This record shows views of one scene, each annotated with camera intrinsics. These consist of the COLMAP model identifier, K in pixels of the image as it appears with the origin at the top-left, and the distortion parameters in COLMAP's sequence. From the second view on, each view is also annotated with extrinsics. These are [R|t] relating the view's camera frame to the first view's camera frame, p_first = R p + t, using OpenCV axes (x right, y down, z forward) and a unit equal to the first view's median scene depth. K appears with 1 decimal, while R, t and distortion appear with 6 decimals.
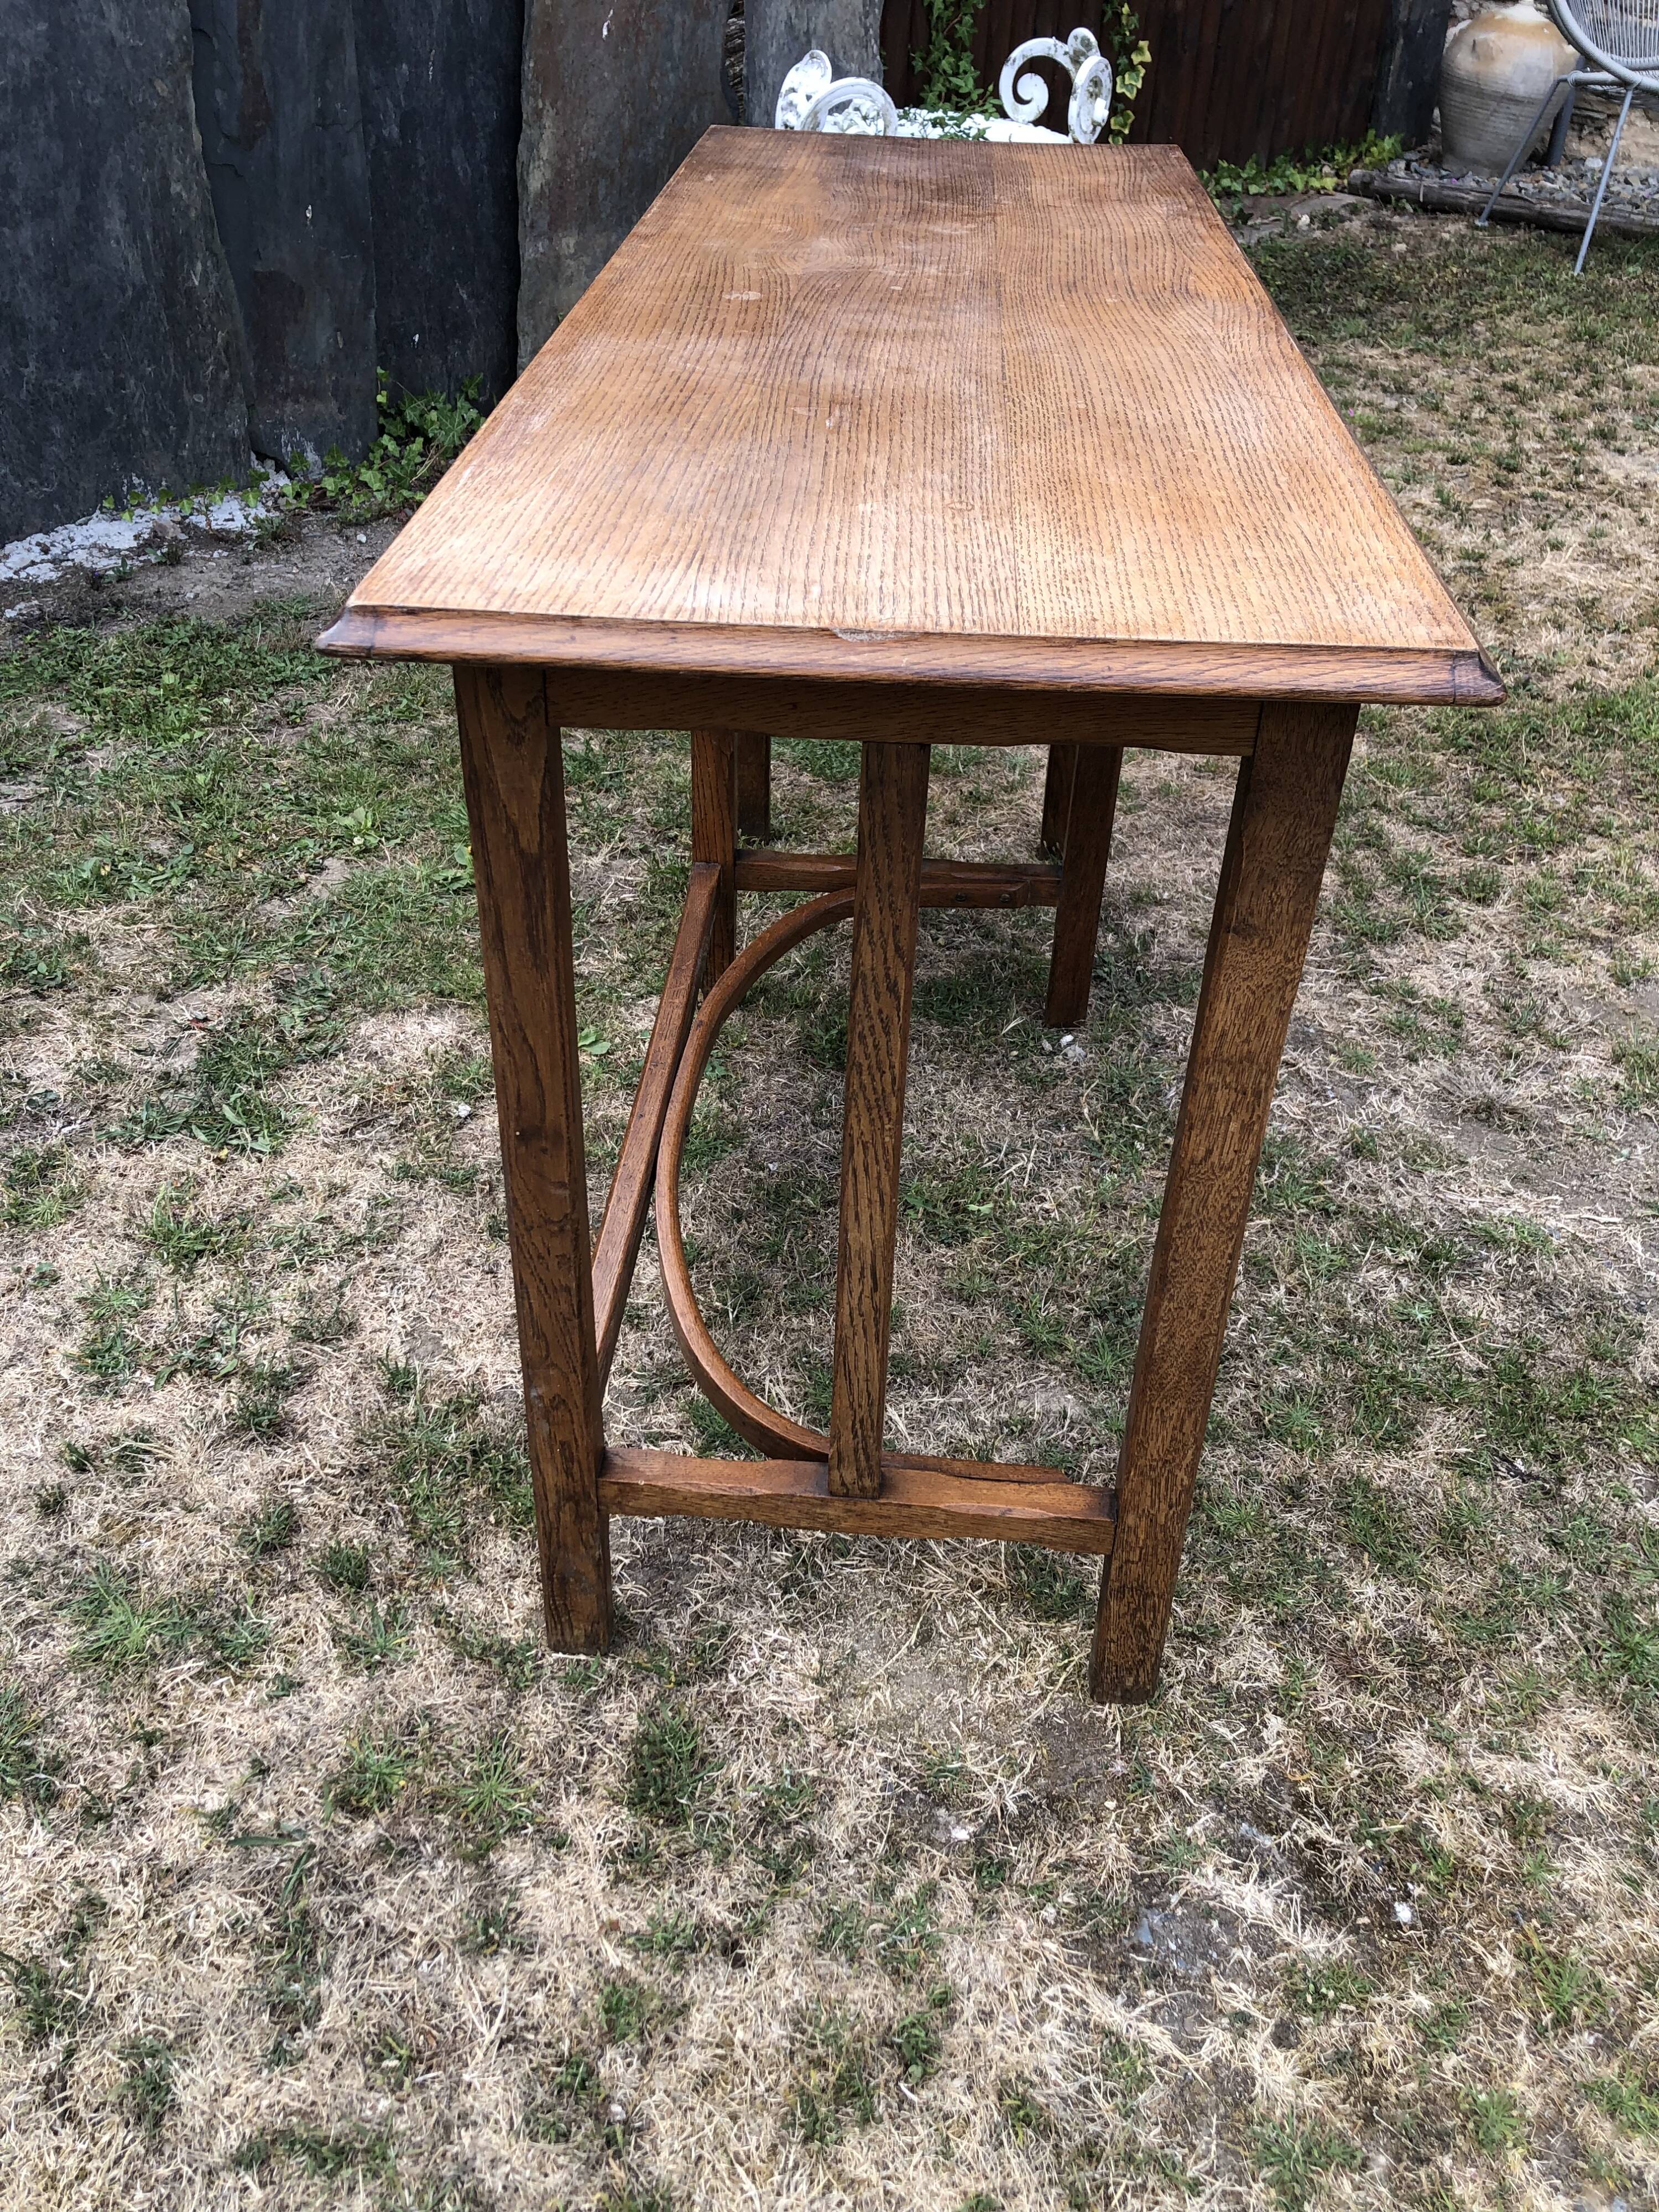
lens RADIAL K [[1809.9, 0, 833.8], [0, 1809.9, 1079.2], [0, 0, 1]] dist [0.026576, -0.028077]
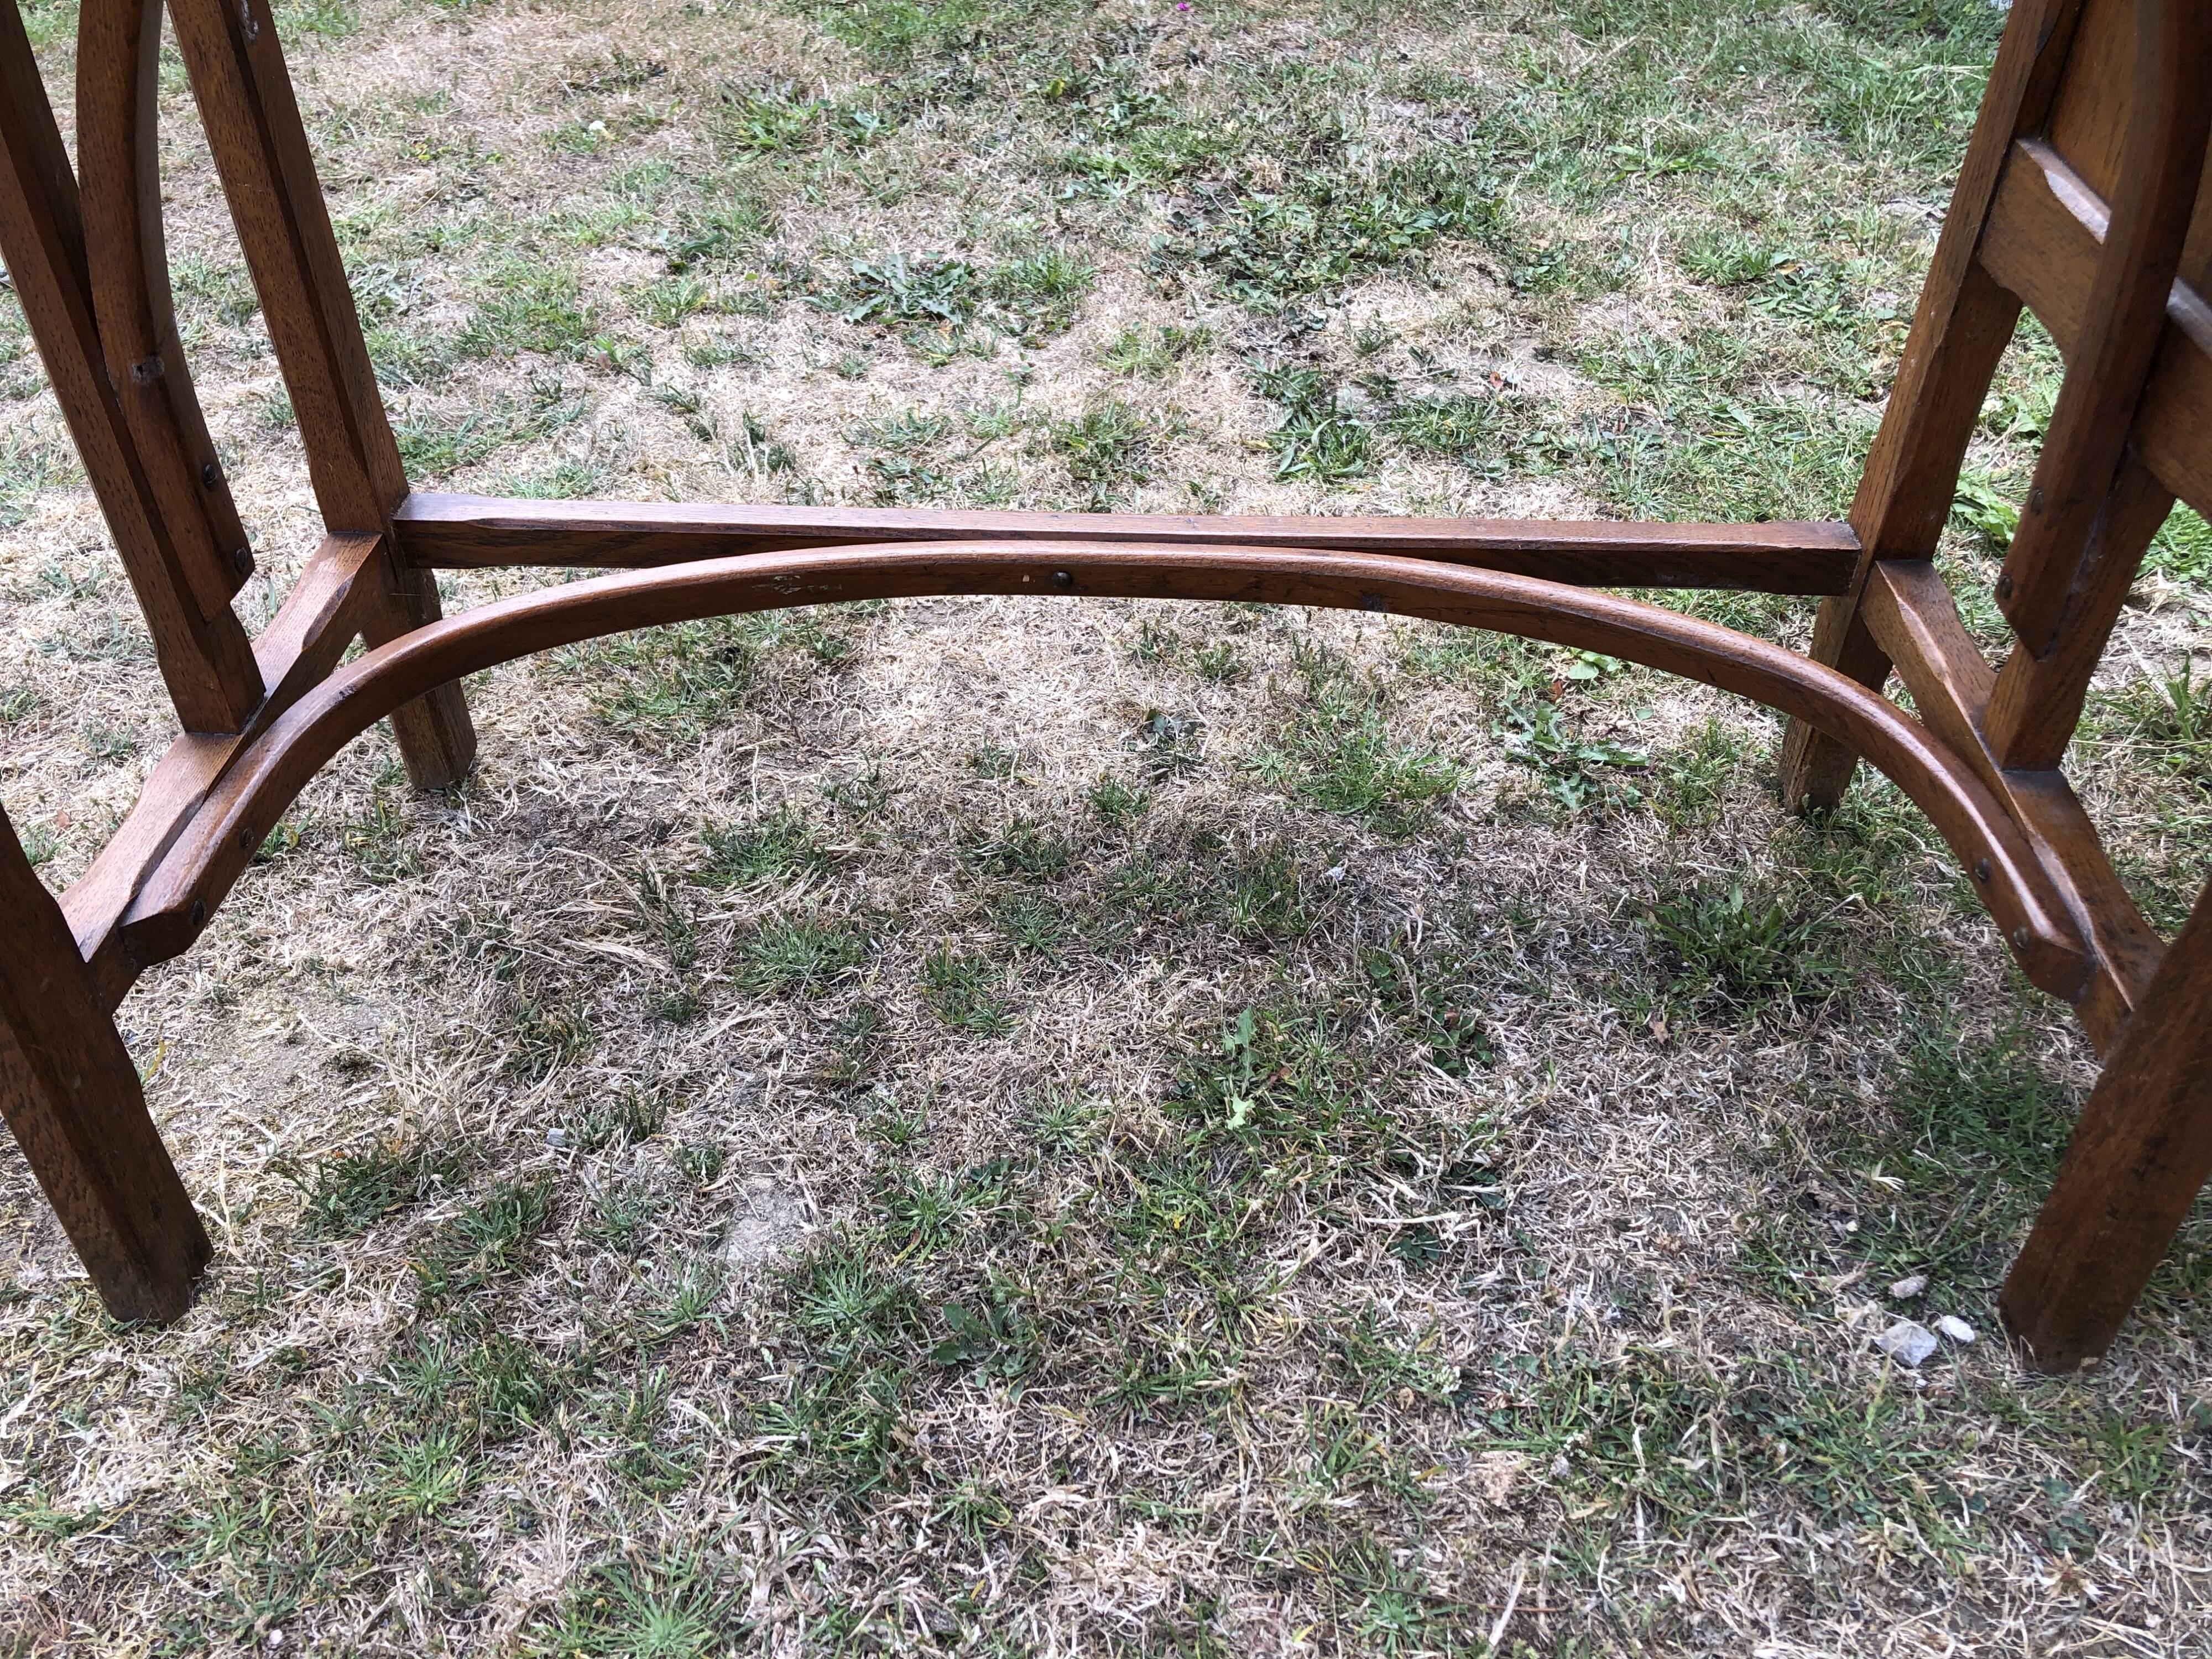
lens RADIAL K [[1809.9, 0, 1107.9], [0, 1809.9, 821.8], [0, 0, 1]] dist [0.026576, -0.028077]
pose [[0.040130, 0.622809, -0.781344, 0.399818], [-0.583686, 0.649294, 0.487574, -0.200356], [0.810987, 0.436493, 0.389582, 0.655598]]
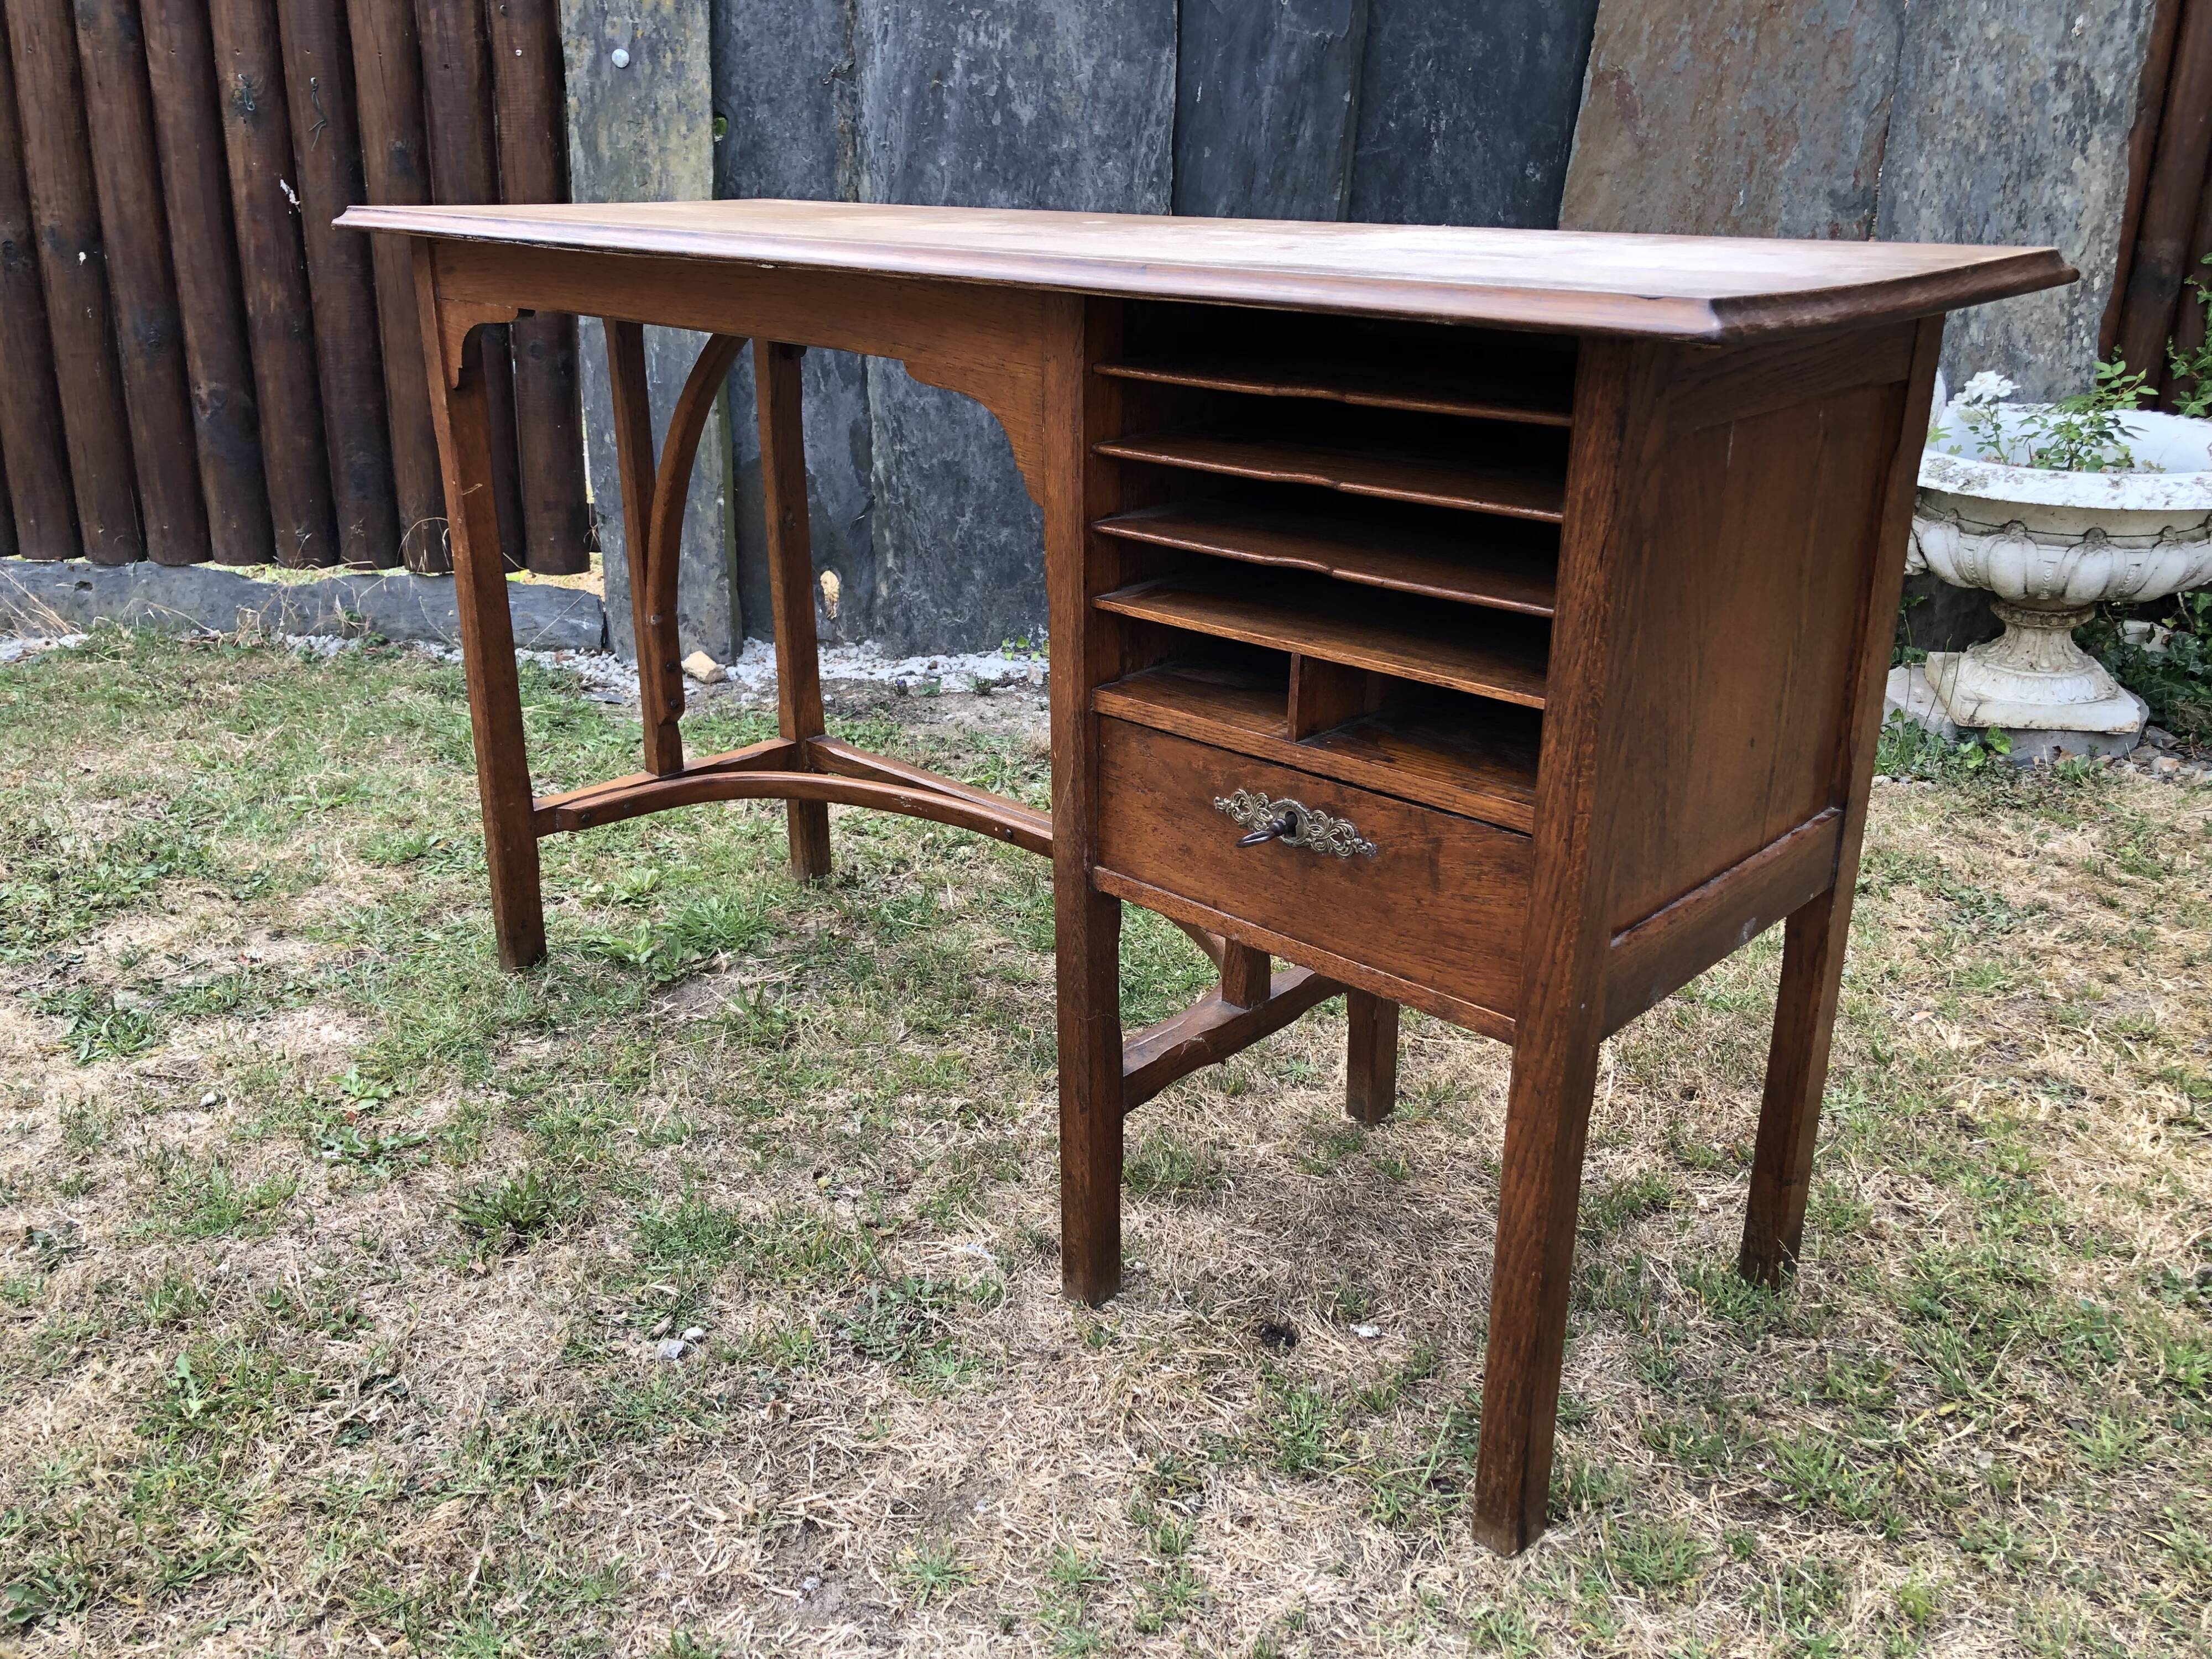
lens RADIAL K [[1809.9, 0, 1095.9], [0, 1809.9, 804.5], [0, 0, 1]] dist [0.026576, -0.028077]
pose [[0.672098, 0.219204, -0.707272, 0.729177], [-0.429812, 0.893279, -0.131584, -0.190337], [0.602948, 0.392431, 0.694587, 0.548309]]
